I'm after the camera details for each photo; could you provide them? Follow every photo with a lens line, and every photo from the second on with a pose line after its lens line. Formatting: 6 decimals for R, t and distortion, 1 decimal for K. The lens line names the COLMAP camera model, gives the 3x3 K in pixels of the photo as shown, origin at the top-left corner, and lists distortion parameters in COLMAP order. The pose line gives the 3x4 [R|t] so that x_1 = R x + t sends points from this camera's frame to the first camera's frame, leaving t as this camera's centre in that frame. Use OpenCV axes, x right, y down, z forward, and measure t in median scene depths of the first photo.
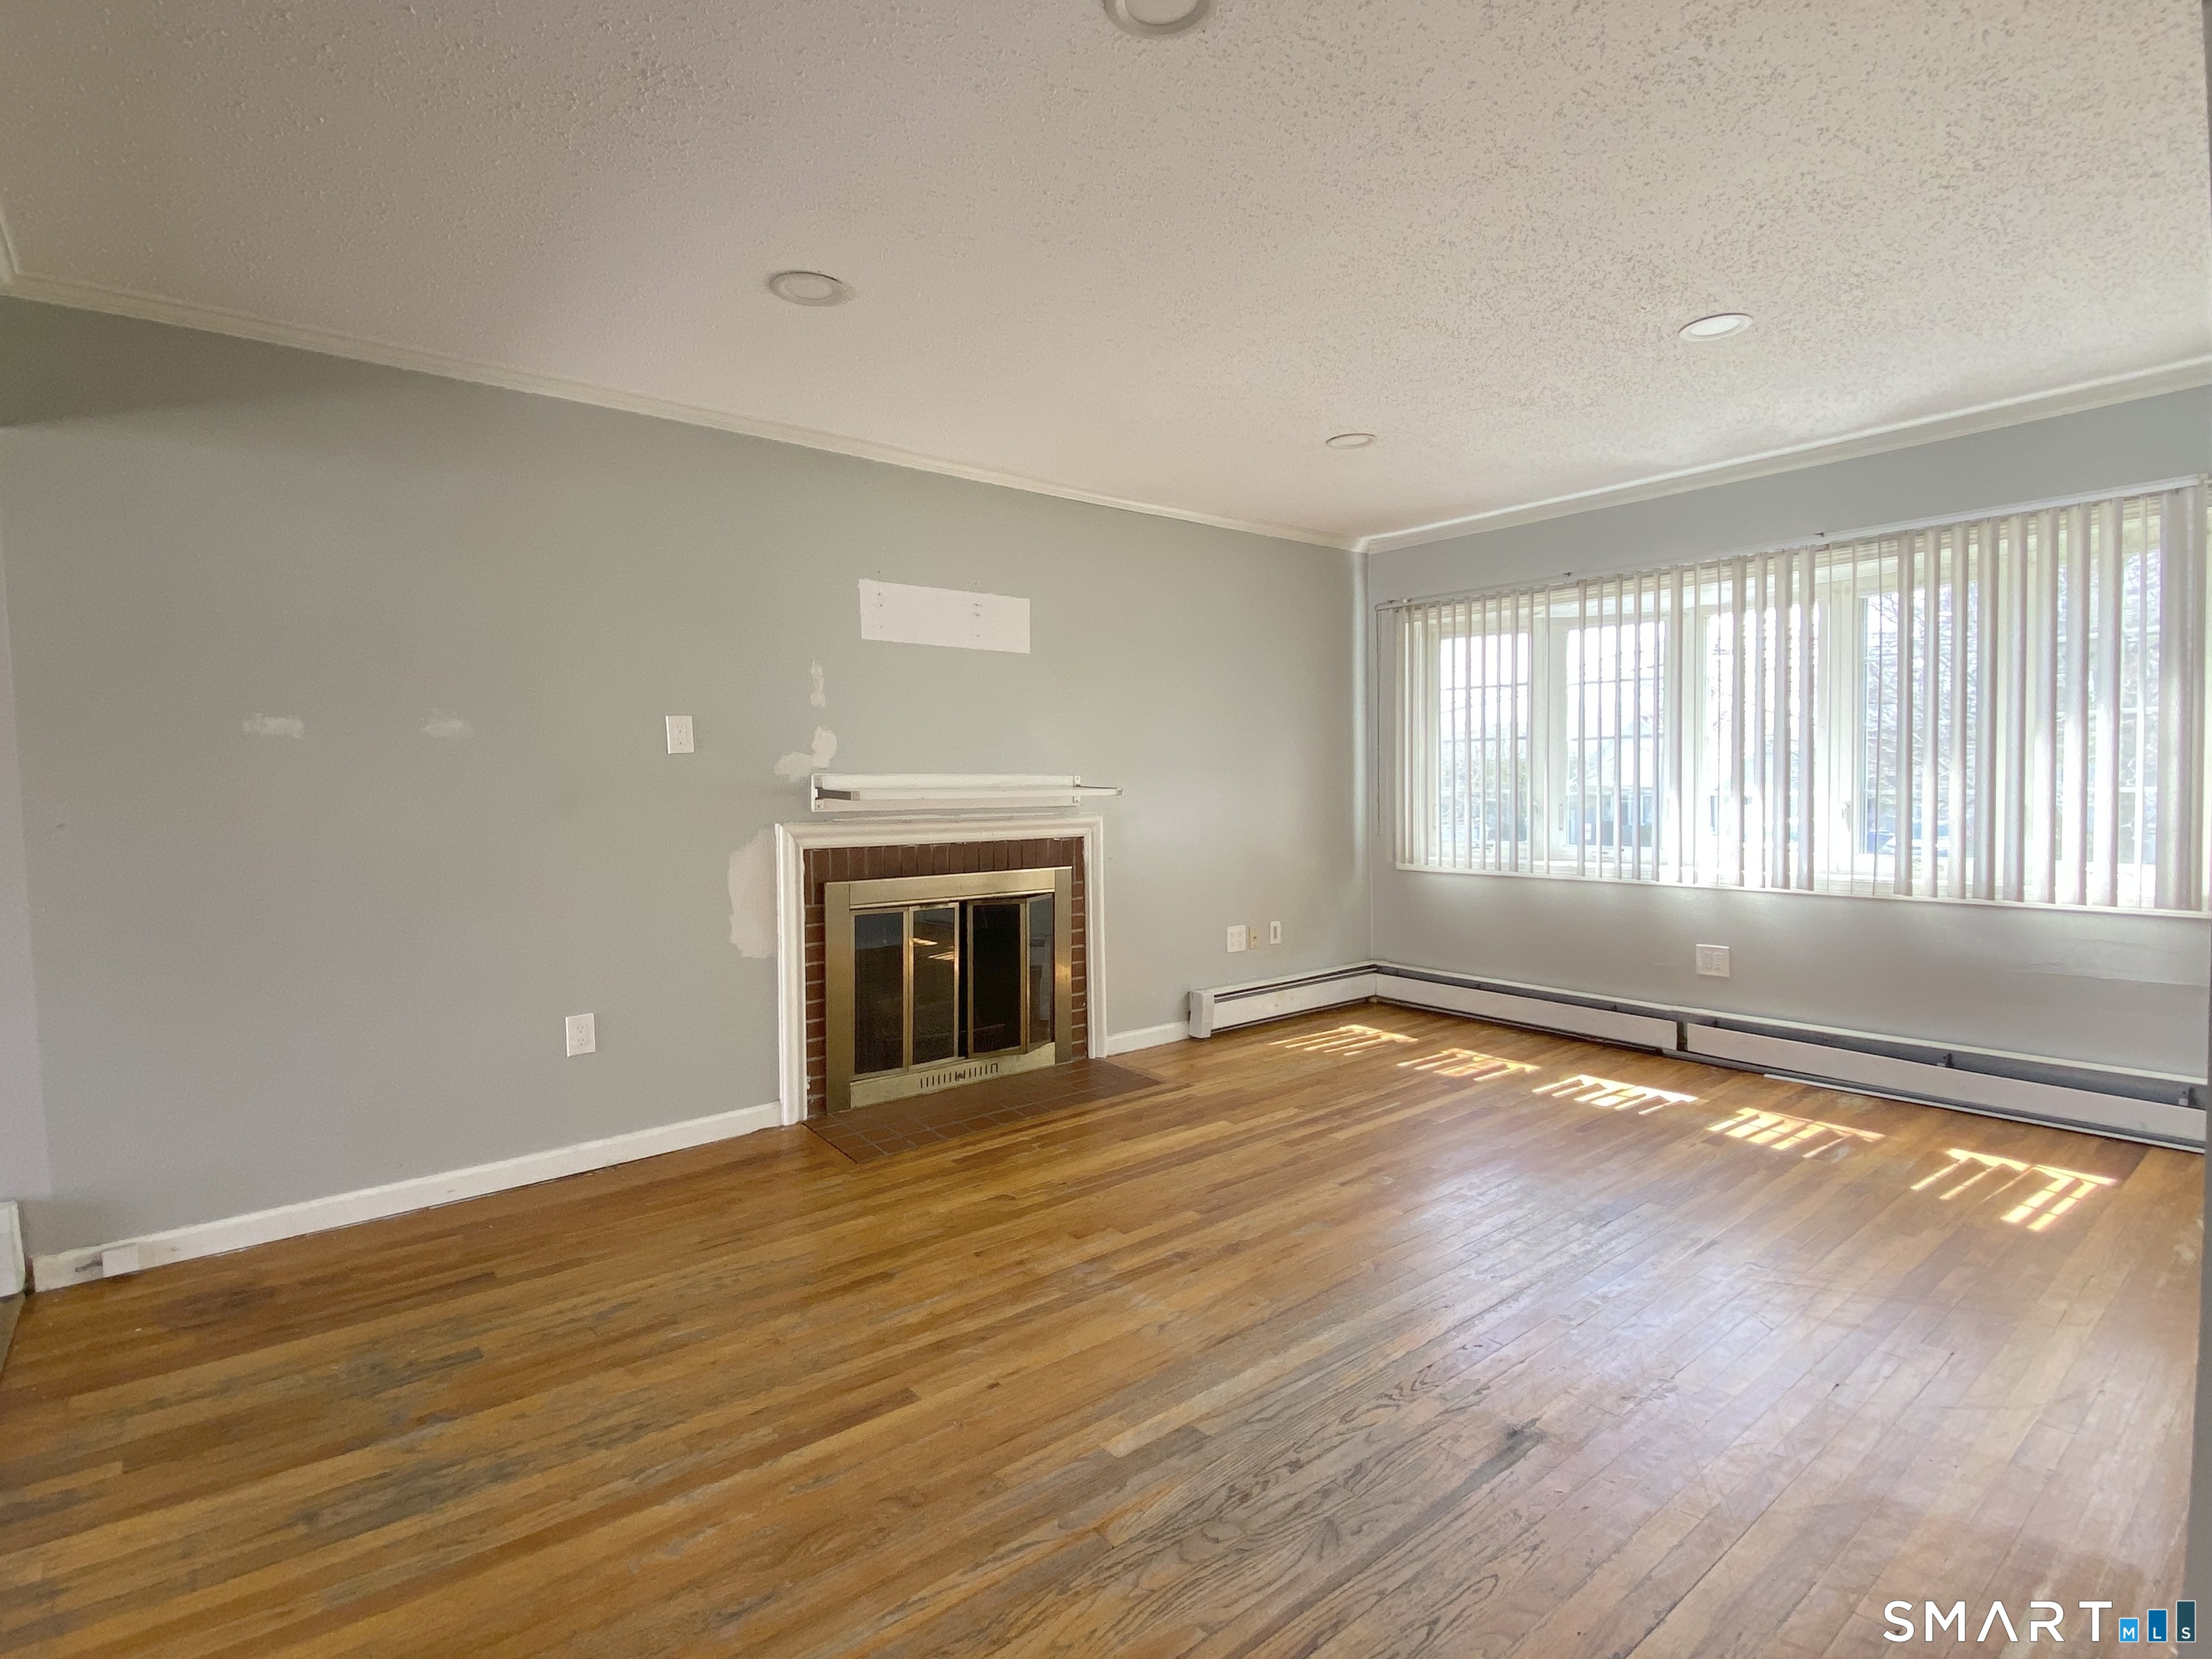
lens RADIAL K [[1124.2, 0, 1091.8], [0, 1124.2, 817.1], [0, 0, 1]] dist [0.035321, -0.010691]
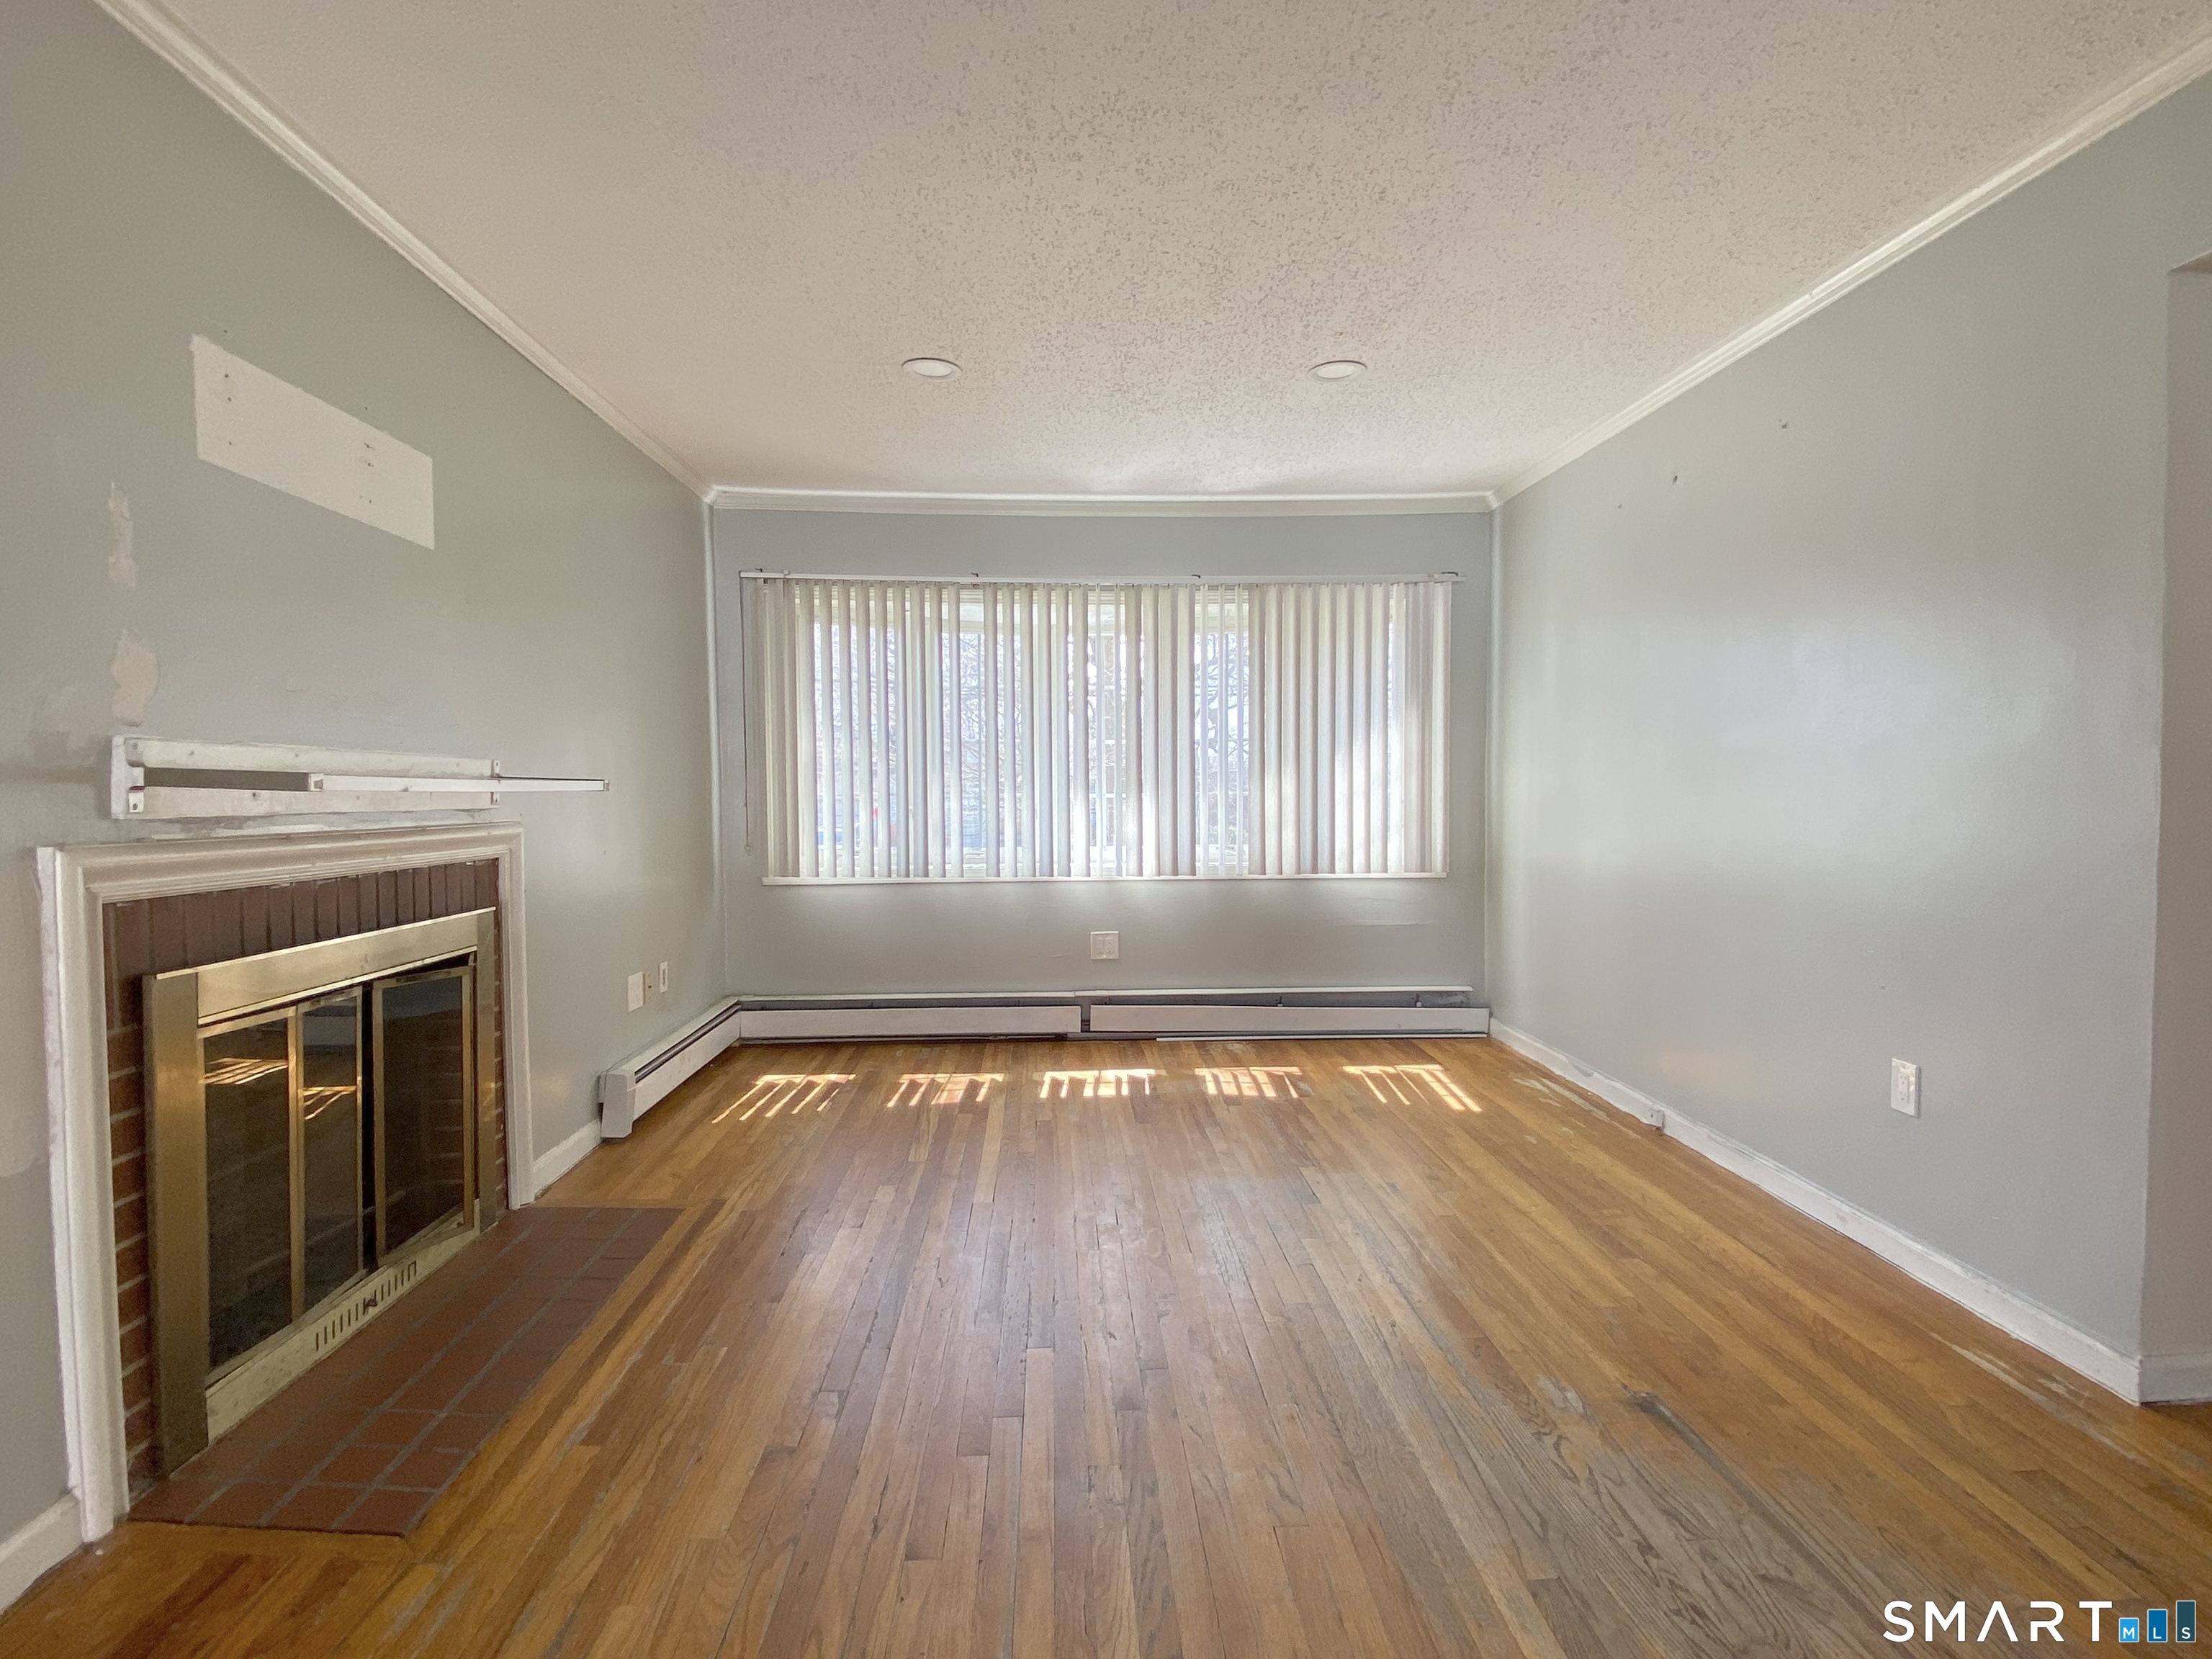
lens RADIAL K [[1124.2, 0, 1111.2], [0, 1124.2, 813.0], [0, 0, 1]] dist [0.035321, -0.010691]
pose [[0.577341, -0.007680, 0.816467, -0.357915], [0.020022, 0.999788, -0.004753, 0.002596], [-0.816258, 0.019091, 0.577372, 0.382944]]
